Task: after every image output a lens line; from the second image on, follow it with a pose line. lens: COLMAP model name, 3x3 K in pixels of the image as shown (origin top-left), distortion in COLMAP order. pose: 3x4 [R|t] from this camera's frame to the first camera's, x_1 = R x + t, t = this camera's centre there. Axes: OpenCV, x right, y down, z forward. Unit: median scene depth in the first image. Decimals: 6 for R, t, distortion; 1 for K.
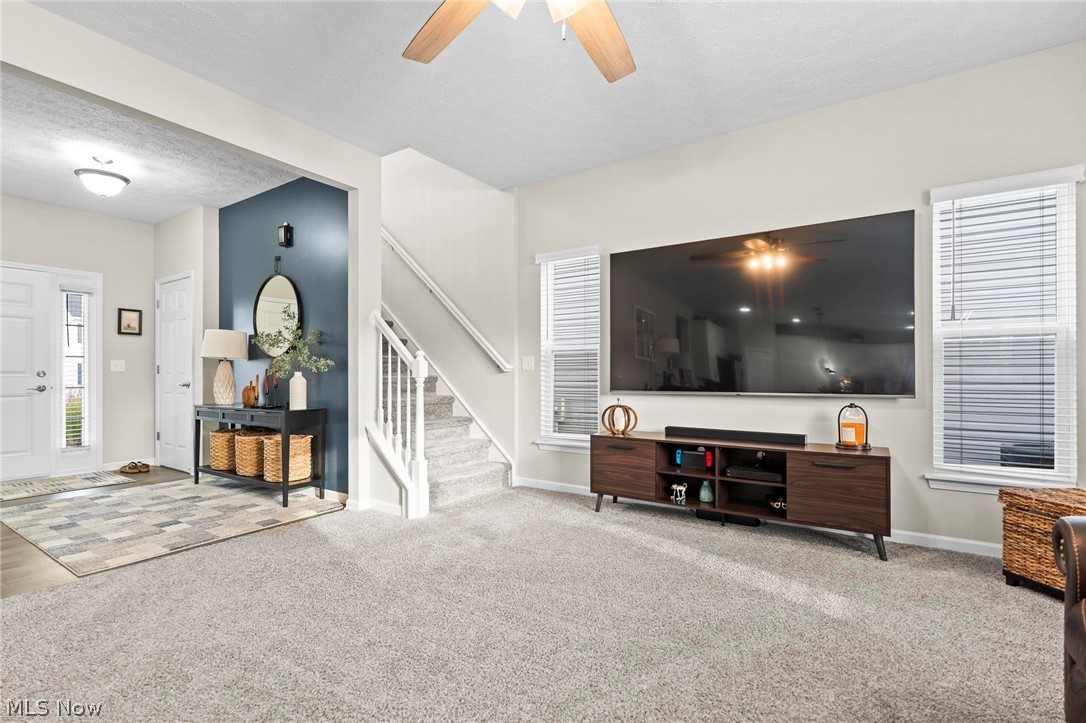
lens RADIAL K [[492.4, 0, 542.5], [0, 492.4, 375.2], [0, 0, 1]] dist [0.001067, 0.000564]
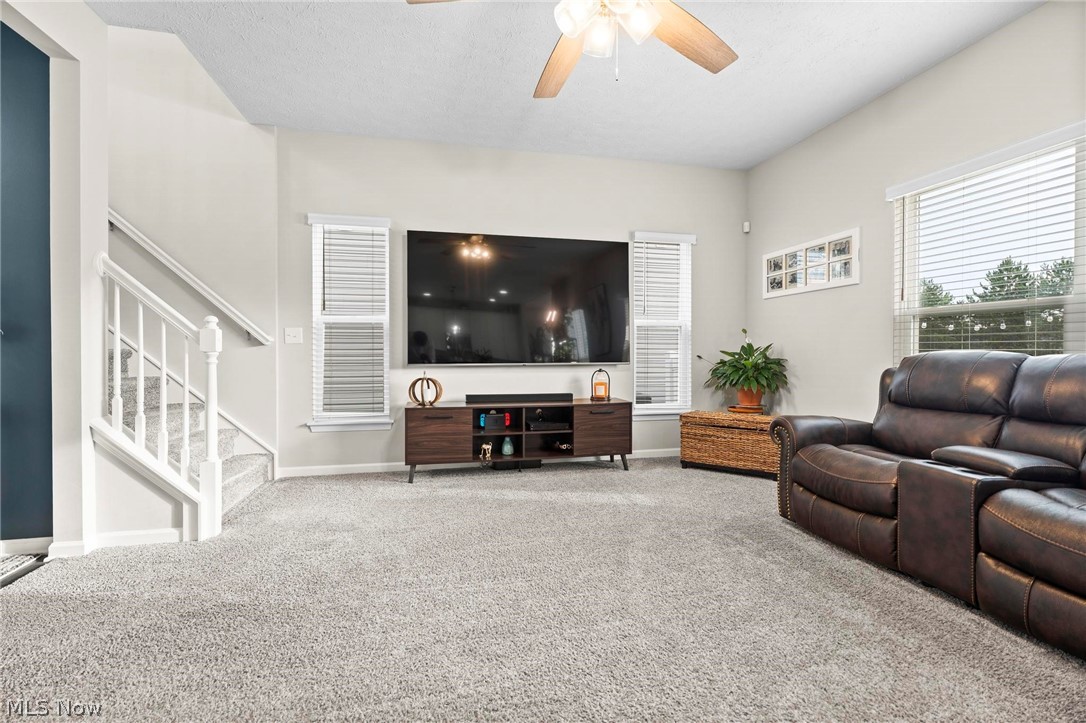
lens RADIAL K [[478.7, 0, 541.2], [0, 478.7, 352.9], [0, 0, 1]] dist [-0.000291, 0.000239]
pose [[0.692450, -0.003969, 0.721455, -0.442900], [-0.000660, 0.999981, 0.006134, 0.001611], [-0.721466, -0.004723, 0.692434, 0.129836]]
